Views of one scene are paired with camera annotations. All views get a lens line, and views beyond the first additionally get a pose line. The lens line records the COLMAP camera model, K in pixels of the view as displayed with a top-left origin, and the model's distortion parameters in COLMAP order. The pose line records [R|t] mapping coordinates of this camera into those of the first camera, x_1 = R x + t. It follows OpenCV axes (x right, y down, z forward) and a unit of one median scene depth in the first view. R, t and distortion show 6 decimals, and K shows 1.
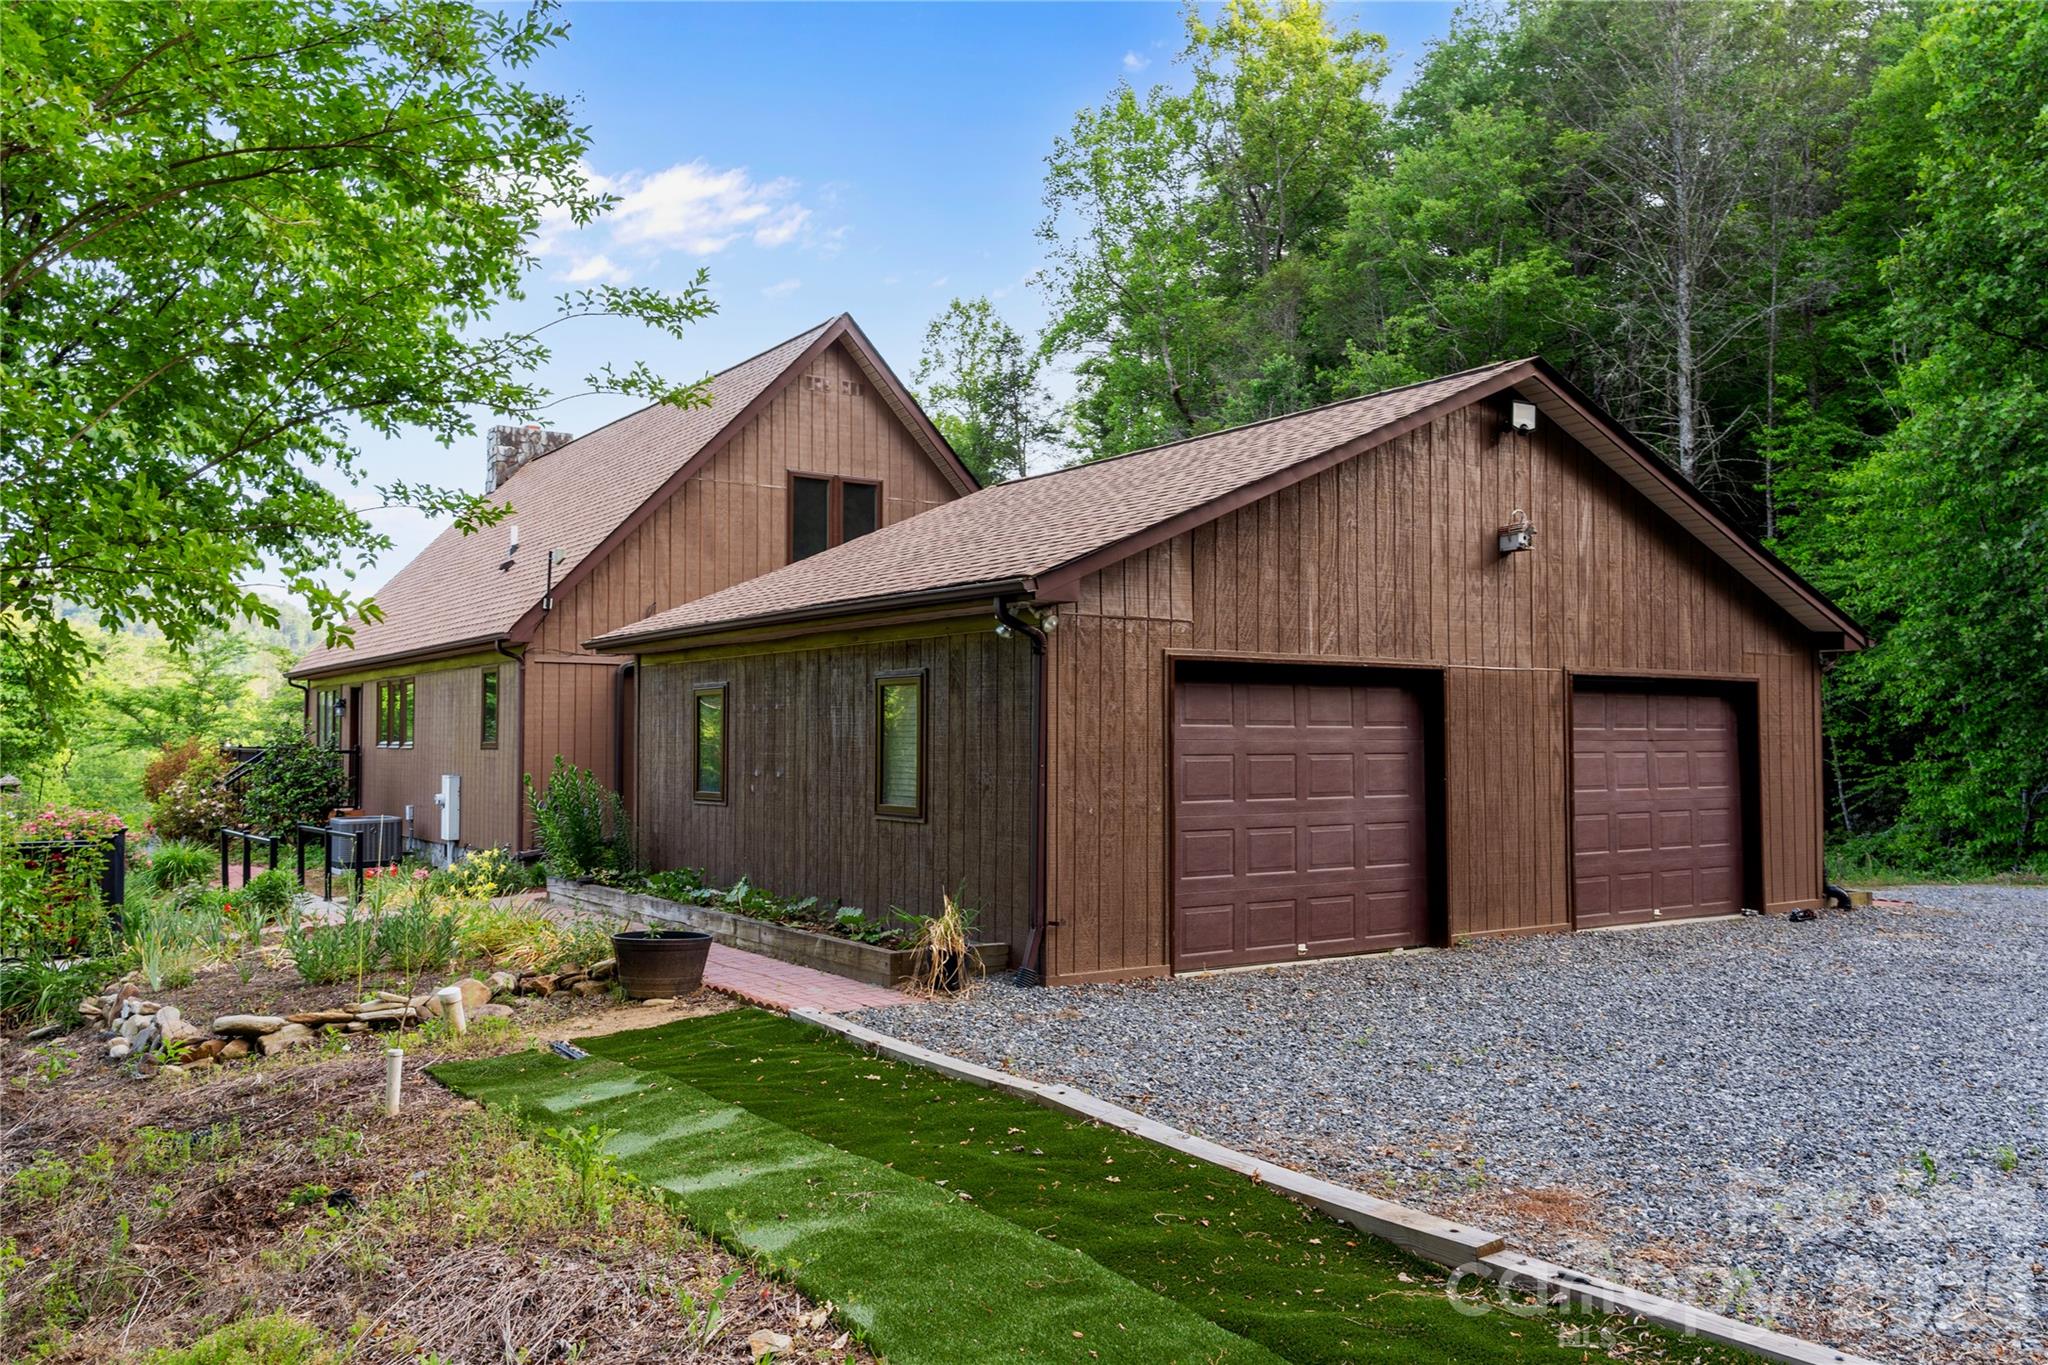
lens RADIAL K [[1543.4, 0, 1023.1], [0, 1543.4, 692.2], [0, 0, 1]] dist [0.001364, -0.000318]
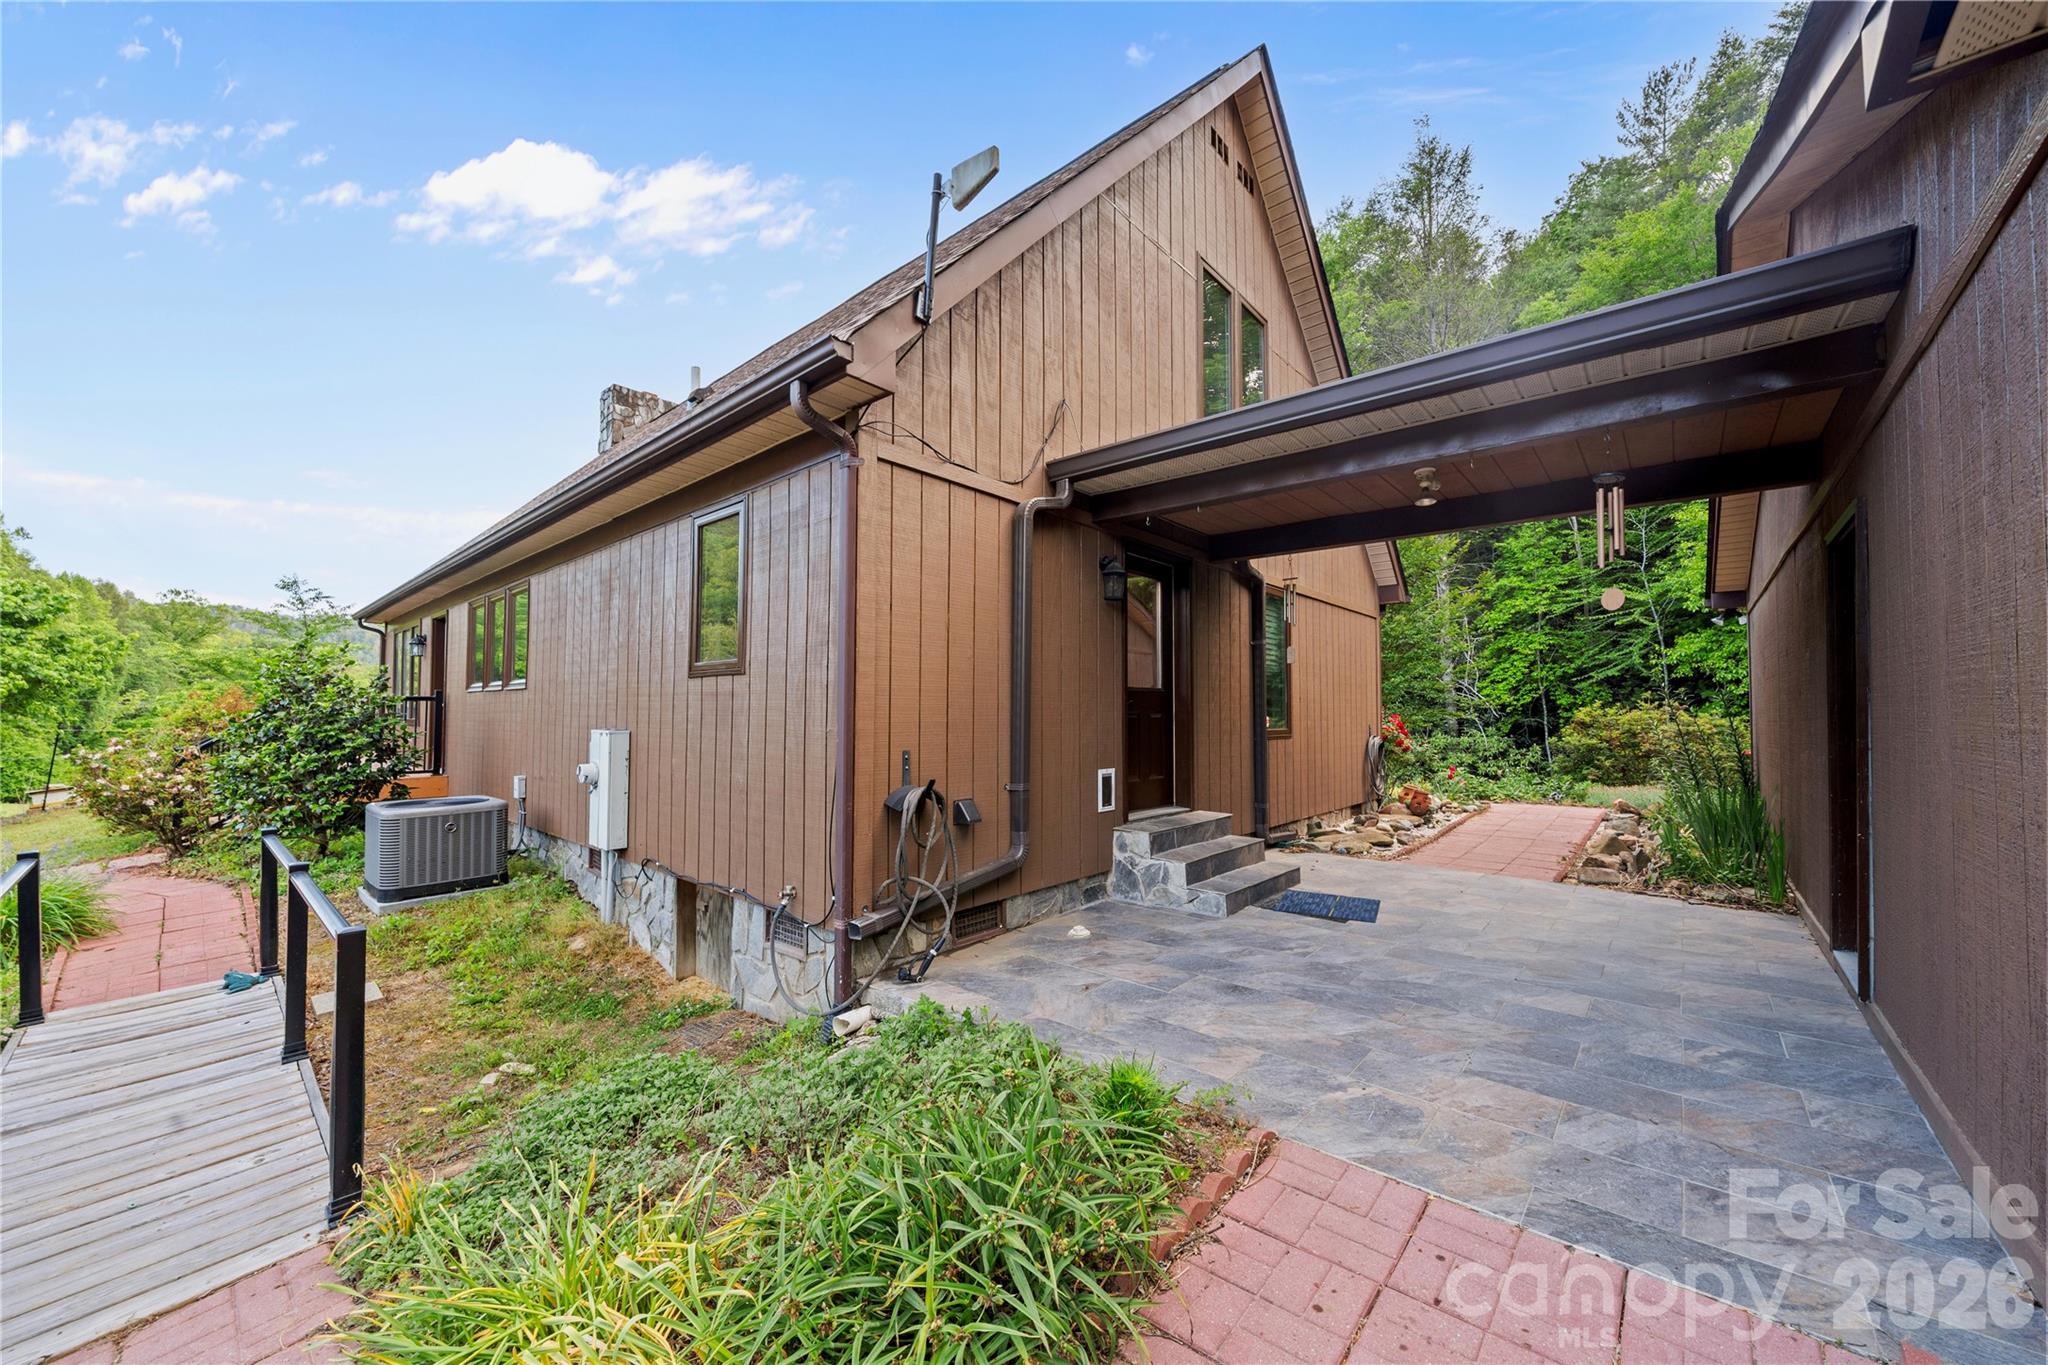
lens RADIAL K [[740.6, 0, 1026.3], [0, 740.6, 694.4], [0, 0, 1]] dist [-0.002804, -0.000191]
pose [[0.972355, 0.010606, 0.233266, -0.290929], [-0.012172, 0.999912, 0.005273, 0.038322], [-0.233189, -0.007967, 0.972399, 0.716465]]
